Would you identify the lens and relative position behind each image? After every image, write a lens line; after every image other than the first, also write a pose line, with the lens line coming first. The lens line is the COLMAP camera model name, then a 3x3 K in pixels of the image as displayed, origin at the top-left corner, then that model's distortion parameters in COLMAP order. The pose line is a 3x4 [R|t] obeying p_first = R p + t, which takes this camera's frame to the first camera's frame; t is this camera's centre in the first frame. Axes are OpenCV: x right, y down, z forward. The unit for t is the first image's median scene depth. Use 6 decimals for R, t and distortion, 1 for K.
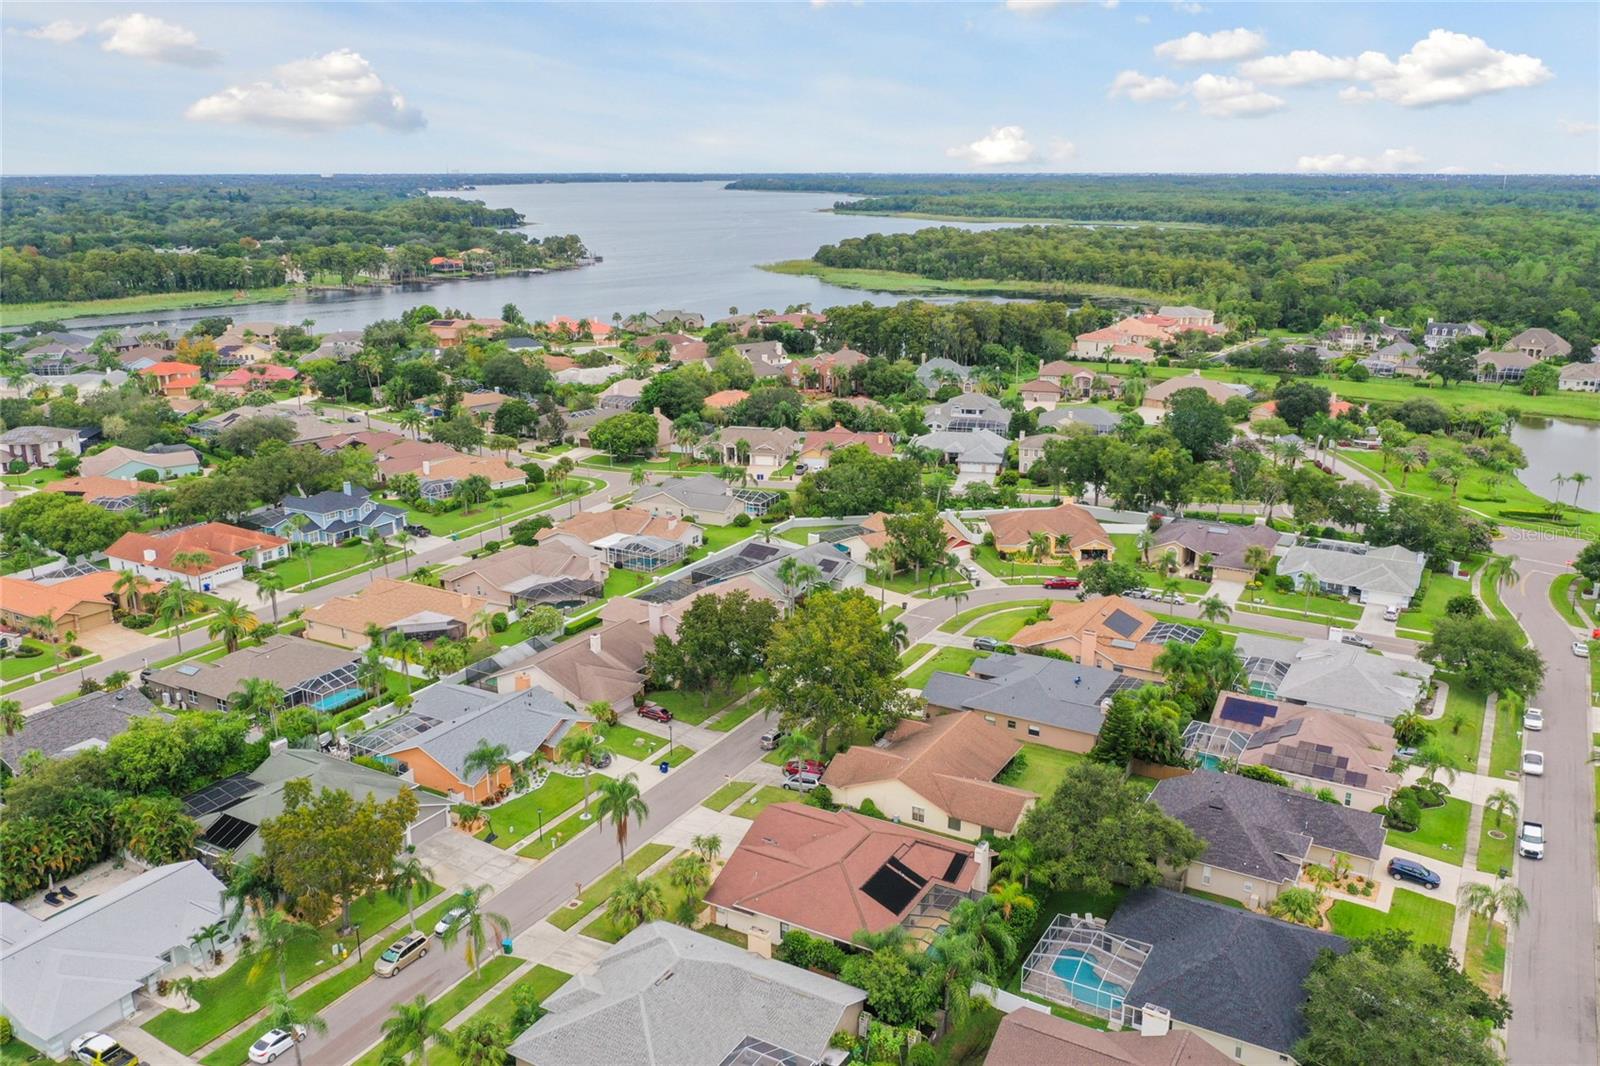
lens RADIAL K [[1276.0, 0, 799.8], [0, 1276.0, 531.1], [0, 0, 1]] dist [-0.001784, -0.003490]
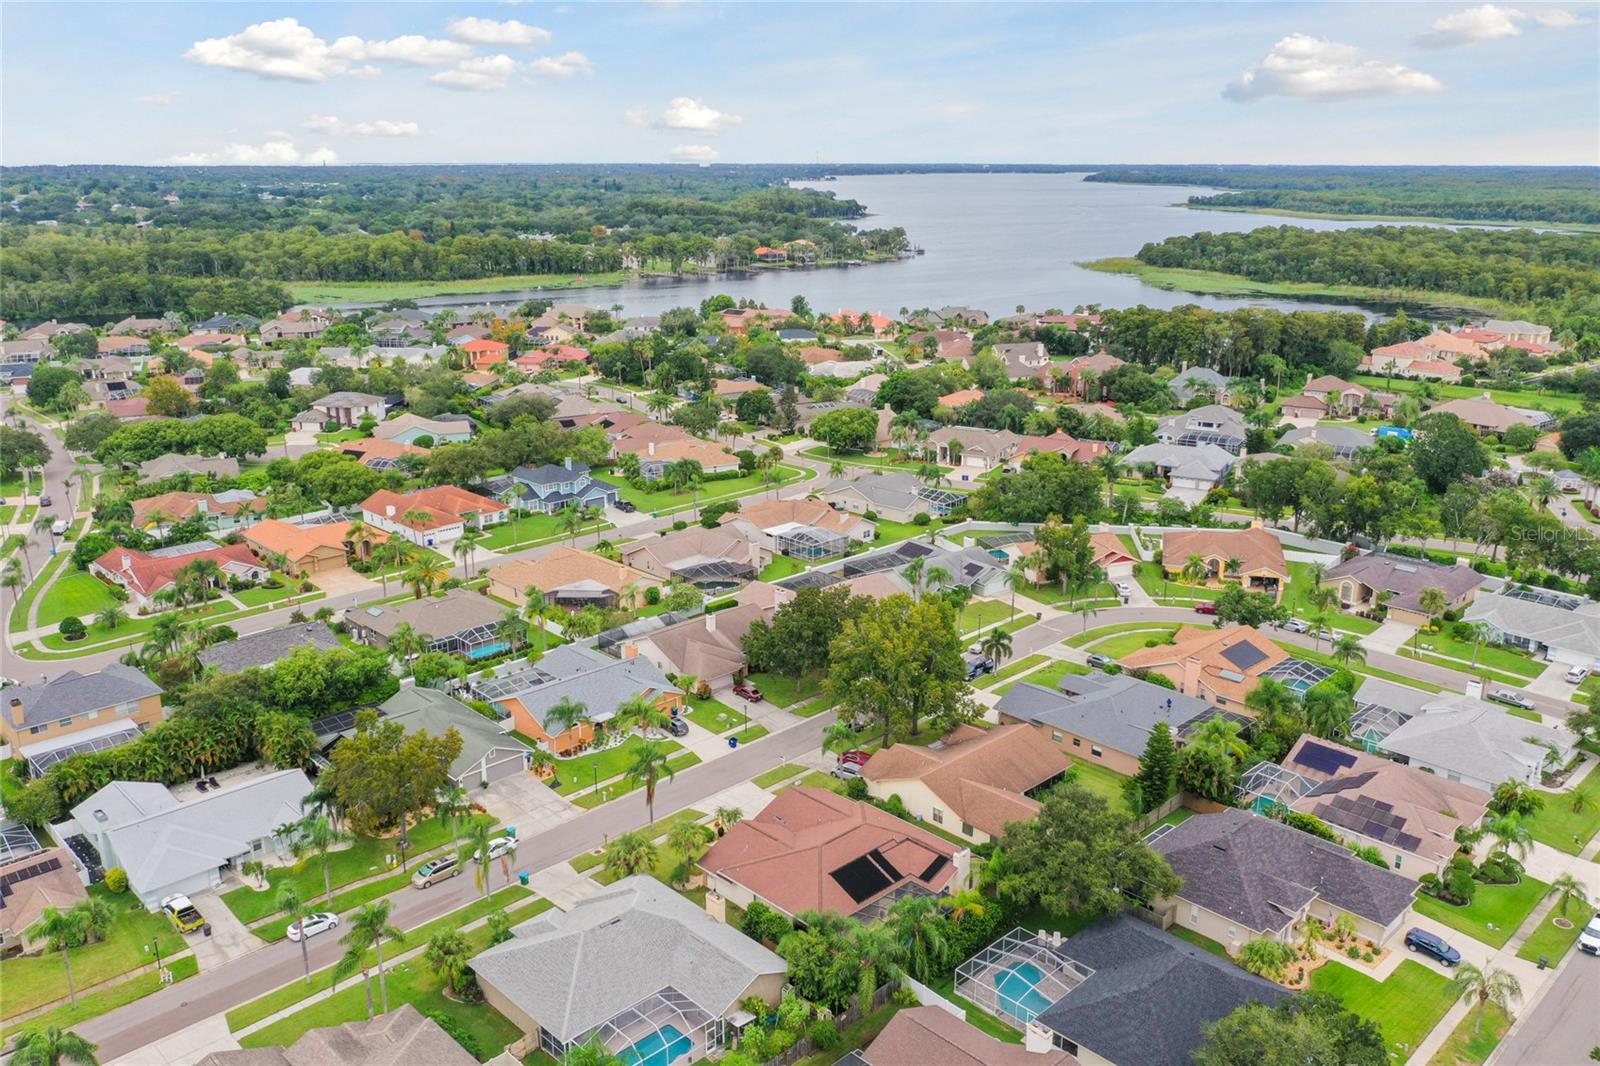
lens RADIAL K [[1276.0, 0, 801.6], [0, 1276.0, 535.0], [0, 0, 1]] dist [-0.001784, -0.003490]
pose [[0.962810, 0.078330, -0.258574, 0.147652], [-0.075795, 0.996927, 0.019777, -0.010057], [0.259329, 0.000557, 0.965789, -0.015147]]
